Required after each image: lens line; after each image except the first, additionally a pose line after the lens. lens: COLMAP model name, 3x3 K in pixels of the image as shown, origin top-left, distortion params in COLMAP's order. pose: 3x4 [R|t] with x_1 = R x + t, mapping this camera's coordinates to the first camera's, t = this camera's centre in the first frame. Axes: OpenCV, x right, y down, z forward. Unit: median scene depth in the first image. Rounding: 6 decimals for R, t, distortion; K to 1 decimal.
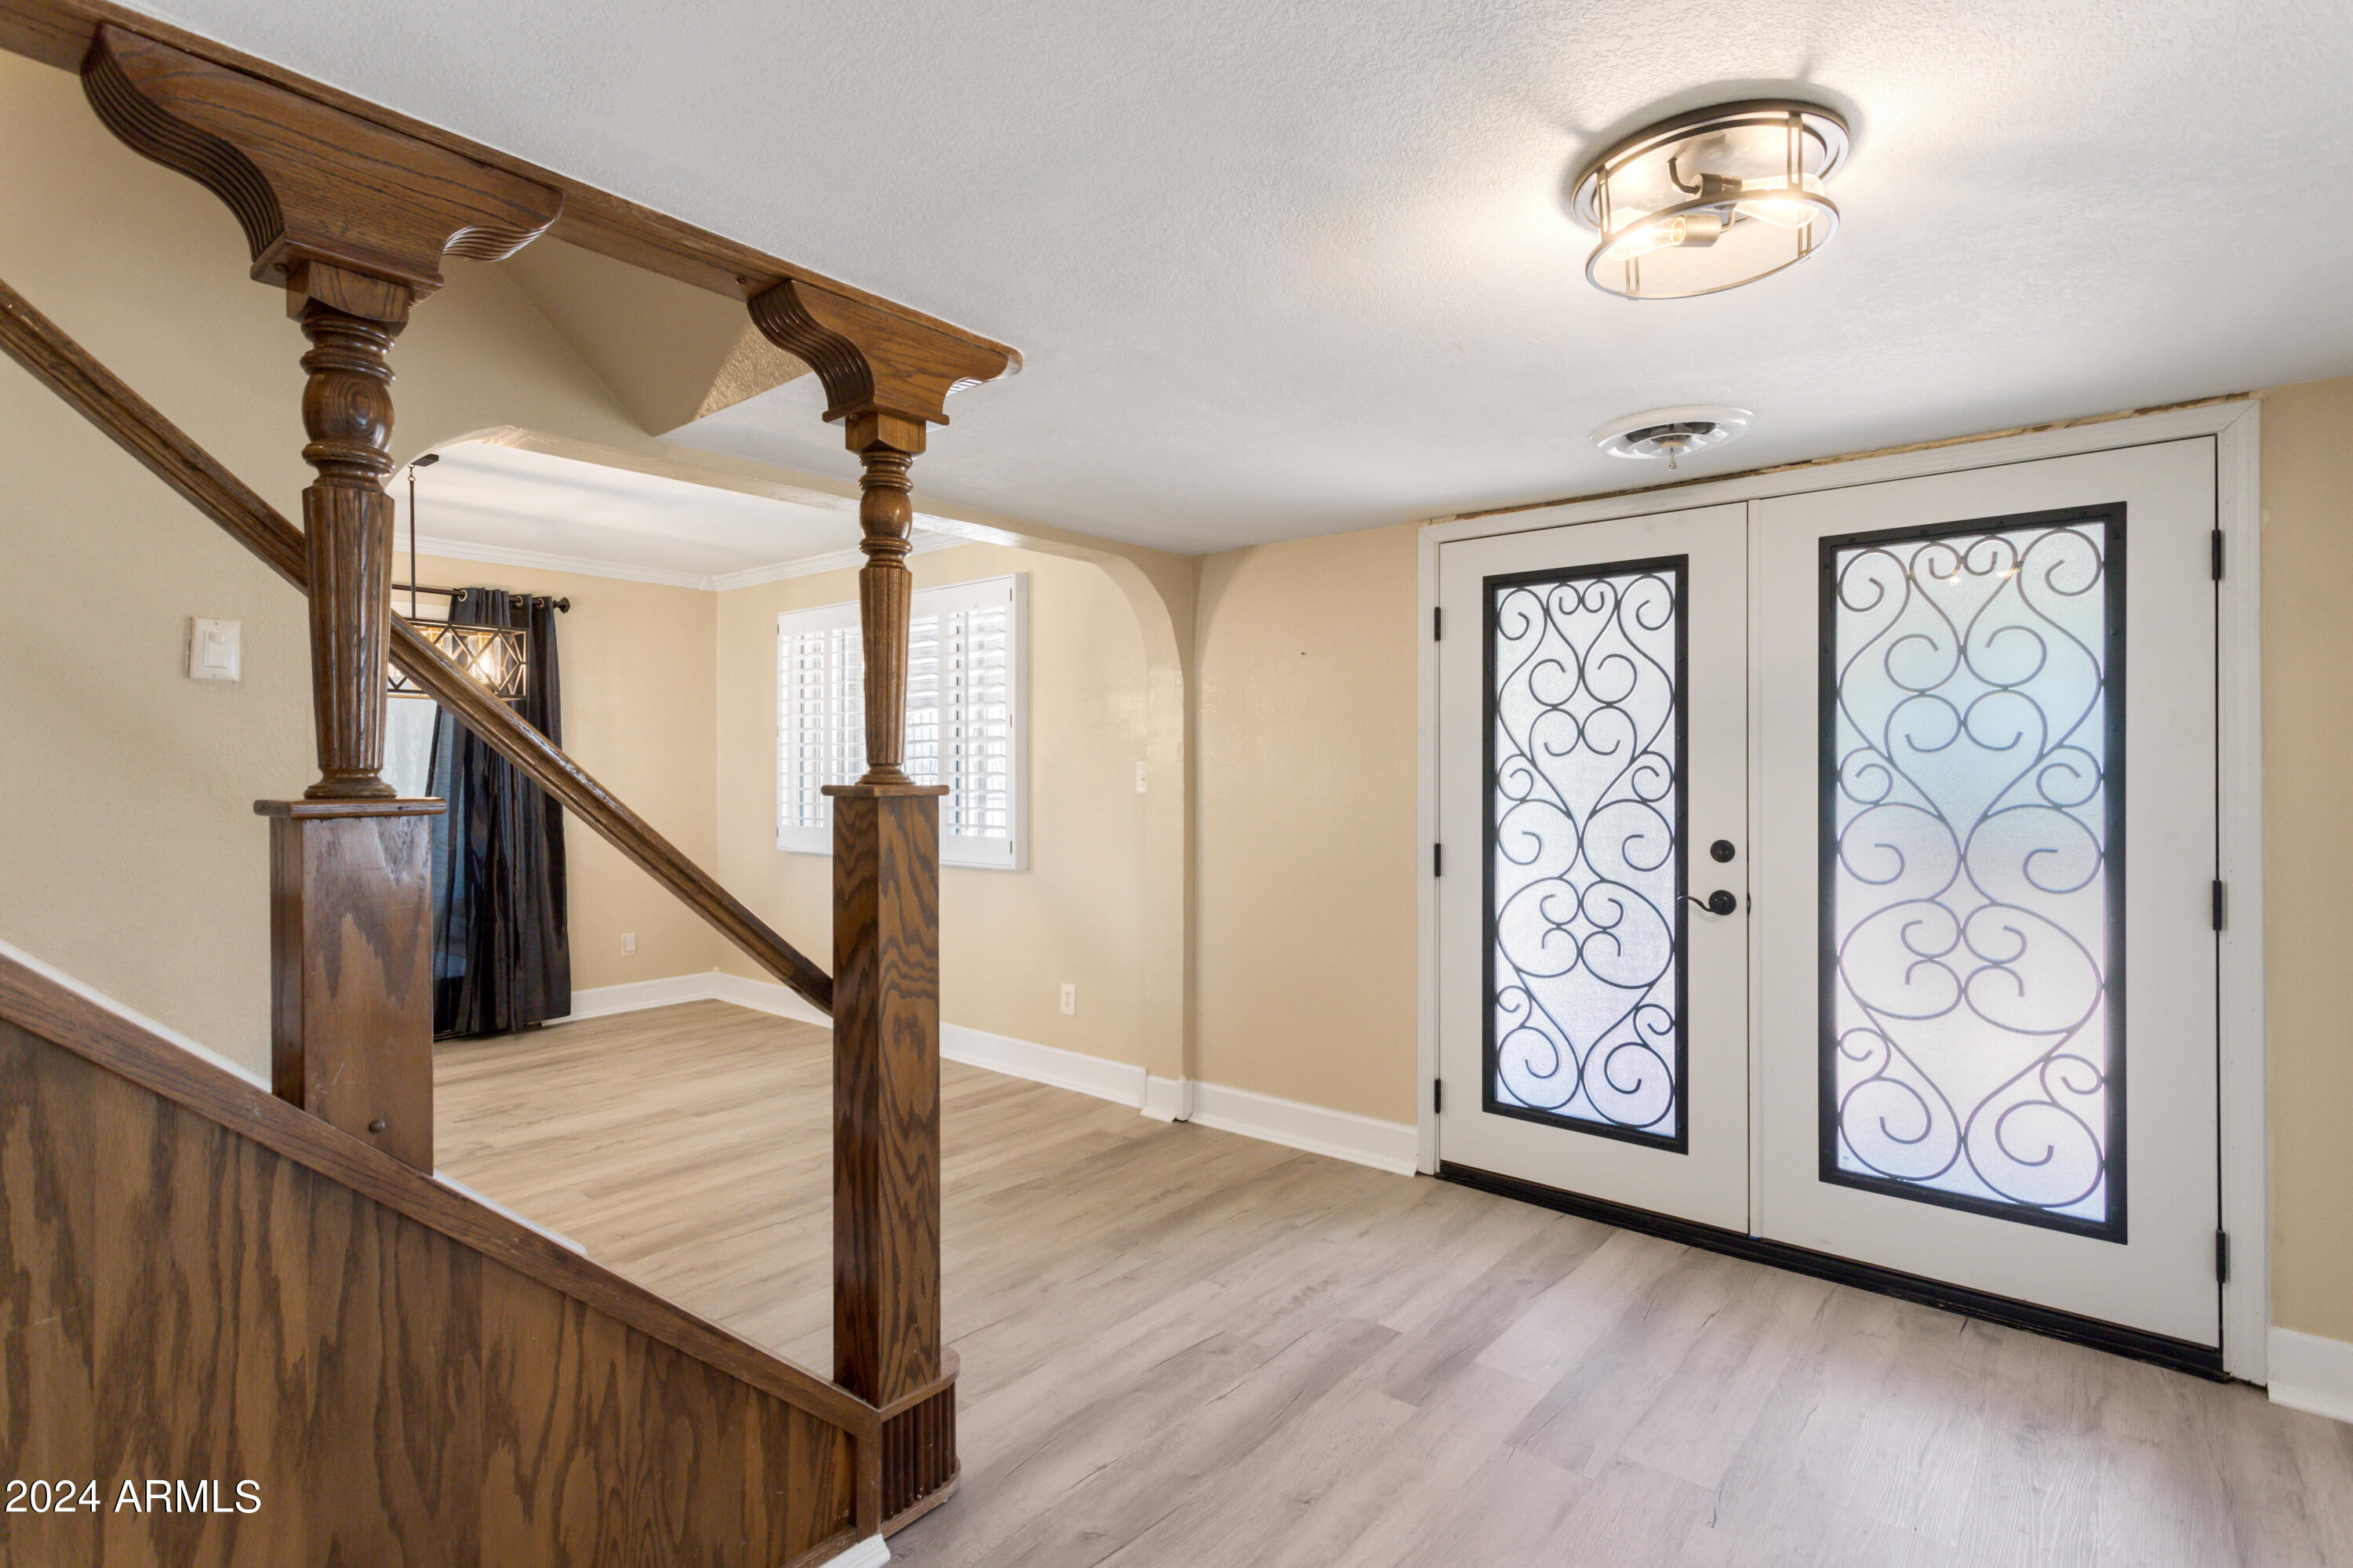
lens RADIAL K [[1129.5, 0, 1175.5], [0, 1129.5, 772.7], [0, 0, 1]] dist [0.005169, 0.000672]
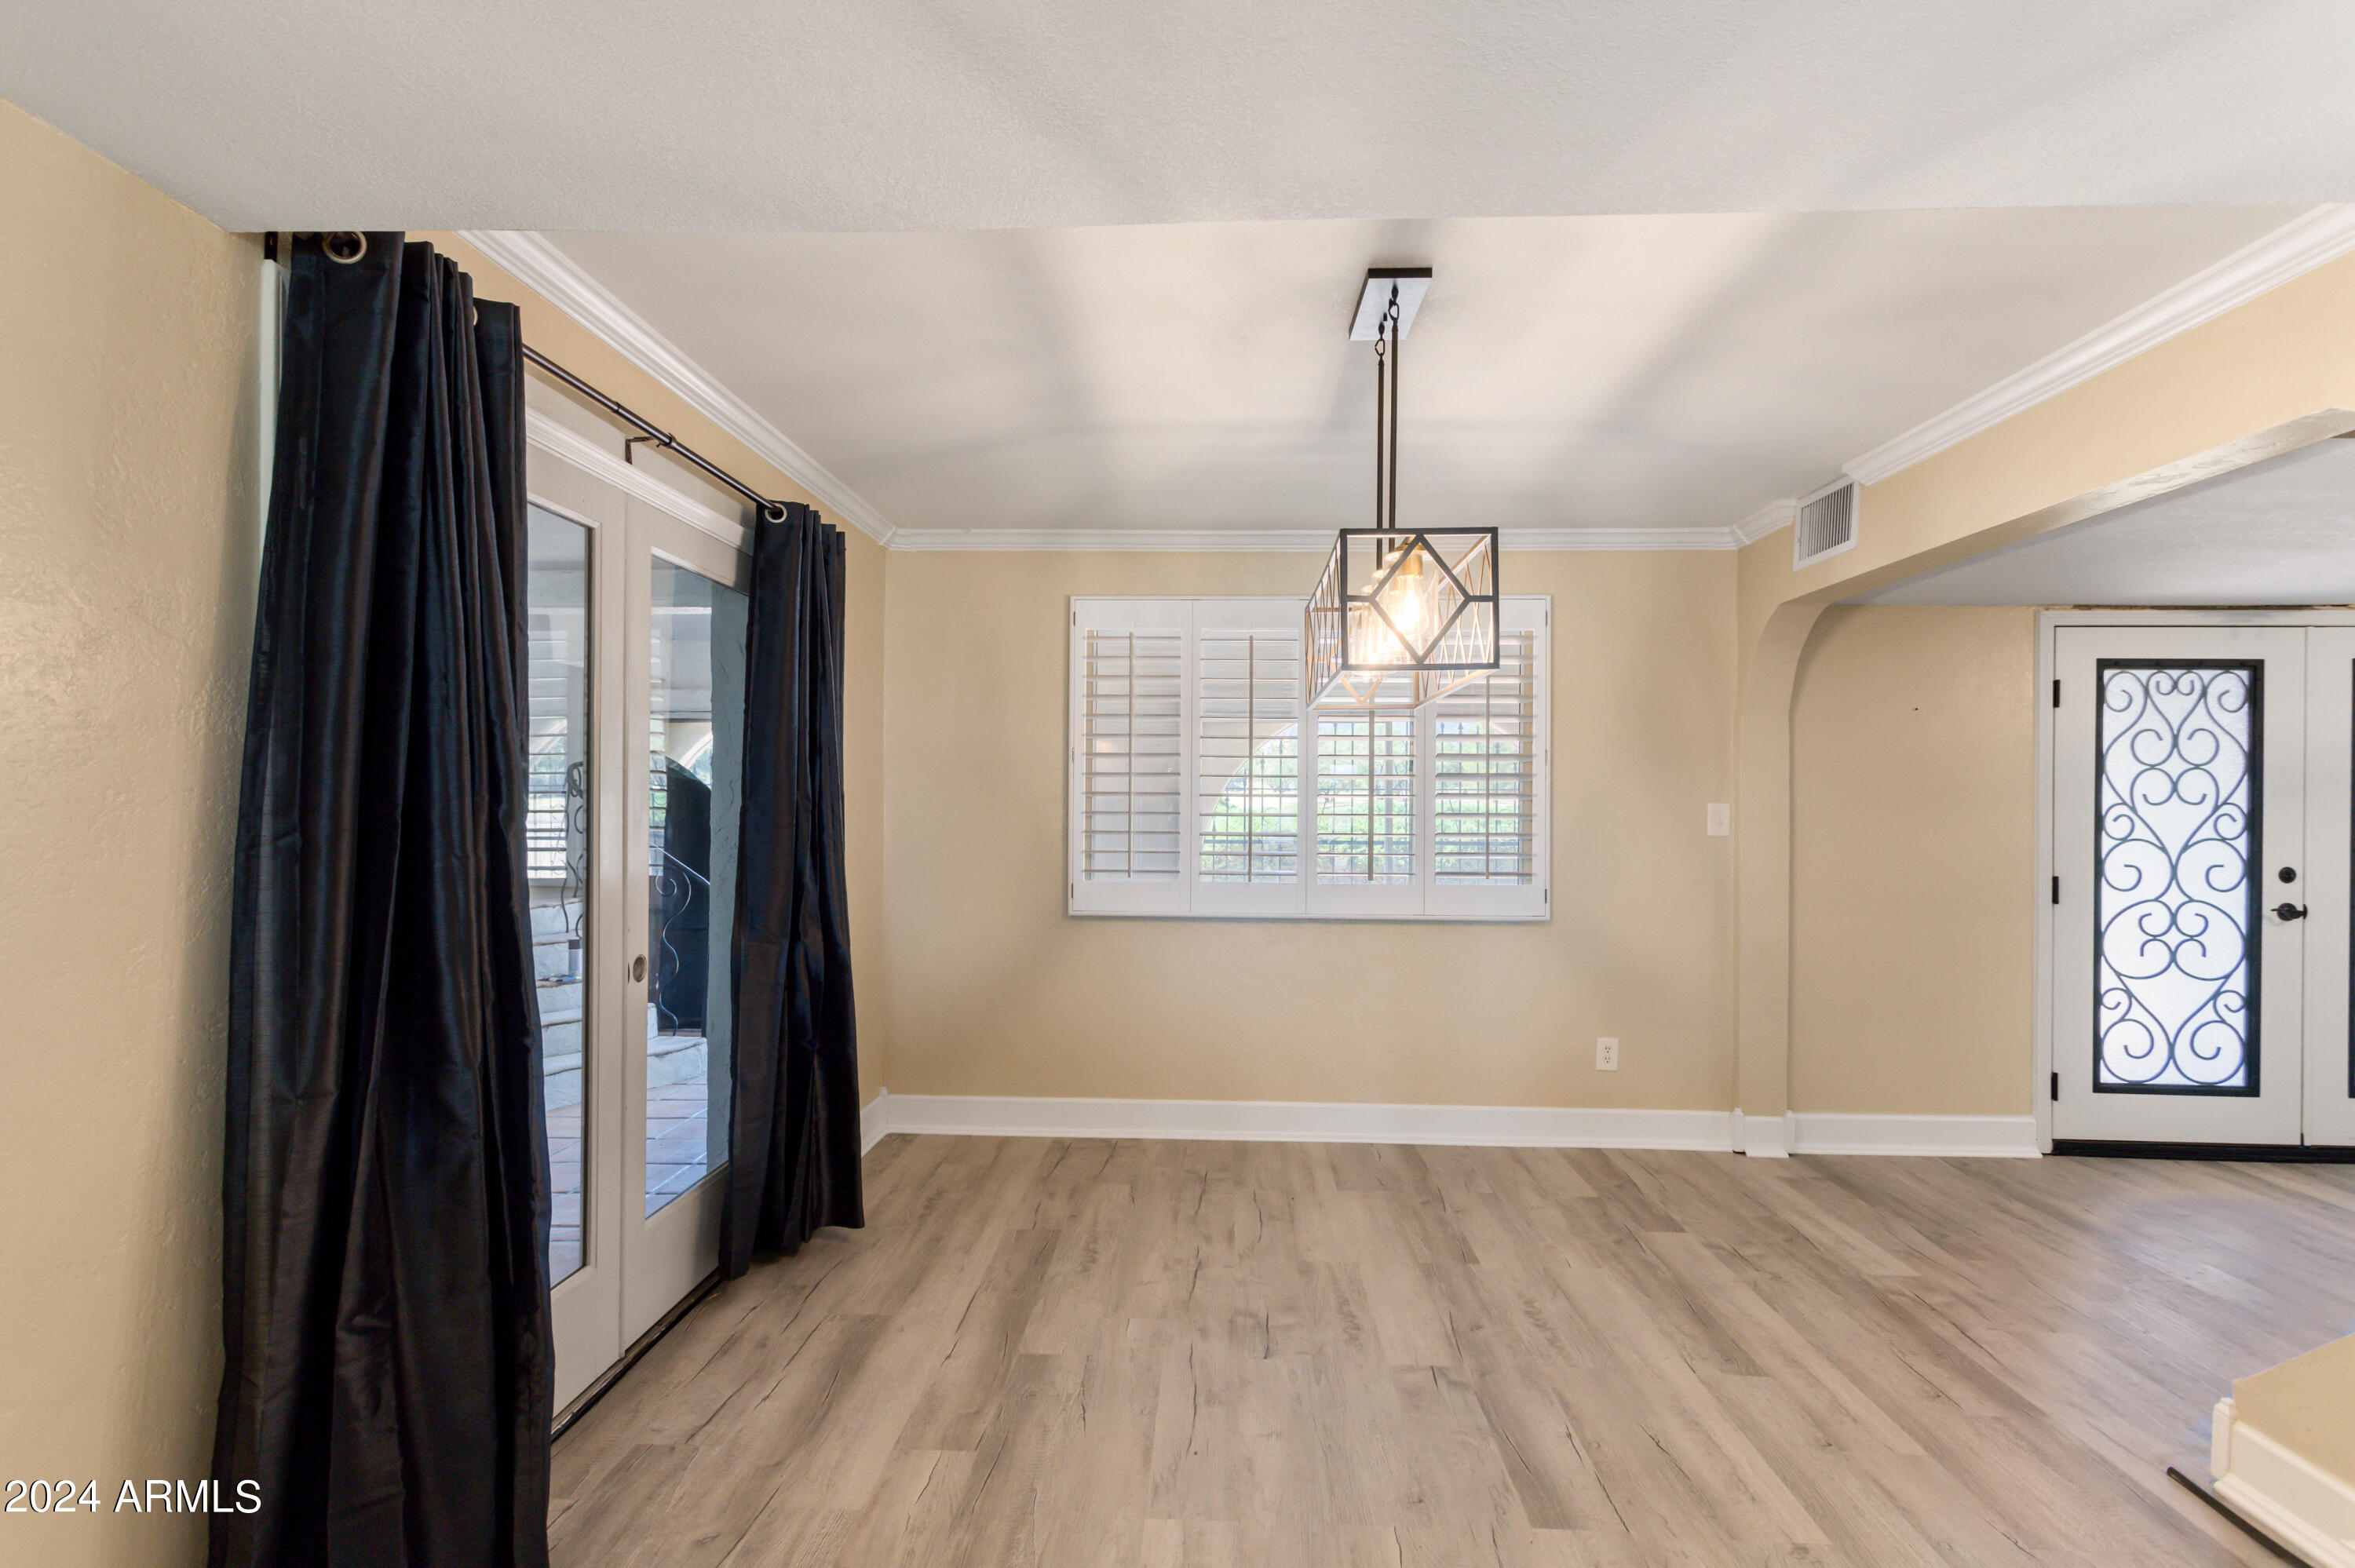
lens RADIAL K [[1118.3, 0, 1176.6], [0, 1118.3, 813.3], [0, 0, 1]] dist [0.003622, 0.000544]
pose [[0.796504, 0.006477, 0.604599, -1.314255], [-0.007500, 0.999972, -0.000832, 0.004076], [-0.604587, -0.003871, 0.796530, 0.658142]]
